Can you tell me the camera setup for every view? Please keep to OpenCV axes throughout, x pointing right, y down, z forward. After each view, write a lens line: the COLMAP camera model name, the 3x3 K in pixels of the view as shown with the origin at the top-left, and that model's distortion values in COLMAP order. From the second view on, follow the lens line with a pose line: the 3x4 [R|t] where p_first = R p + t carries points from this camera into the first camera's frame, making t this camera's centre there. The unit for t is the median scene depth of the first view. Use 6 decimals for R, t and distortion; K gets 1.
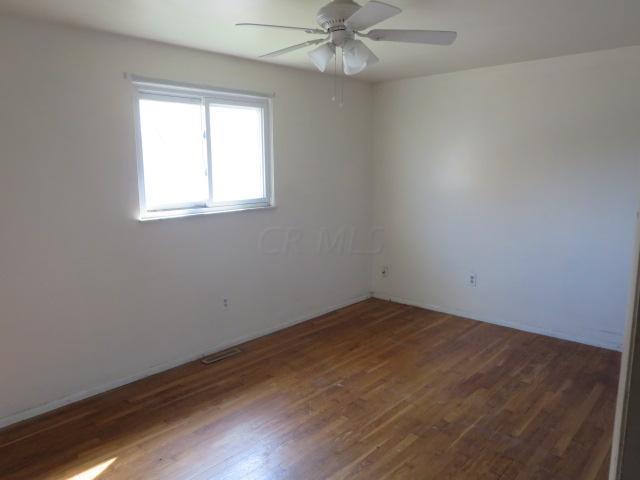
lens RADIAL K [[478.1, 0, 320.0], [0, 478.1, 240.0], [0, 0, 1]] dist [0.001910, 0.000859]
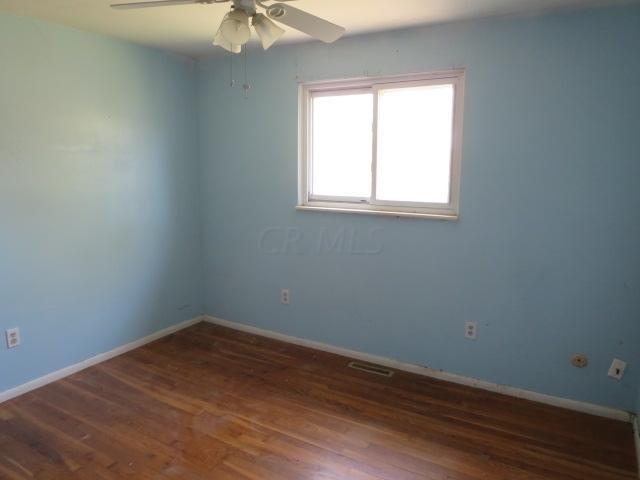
lens RADIAL K [[478.1, 0, 320.0], [0, 478.1, 240.0], [0, 0, 1]] dist [0.001910, 0.000859]
pose [[0.184456, 0.162213, -0.969362, 0.662329], [-0.177275, 0.975601, 0.129524, -0.104127], [0.966721, 0.147953, 0.208712, 0.735170]]
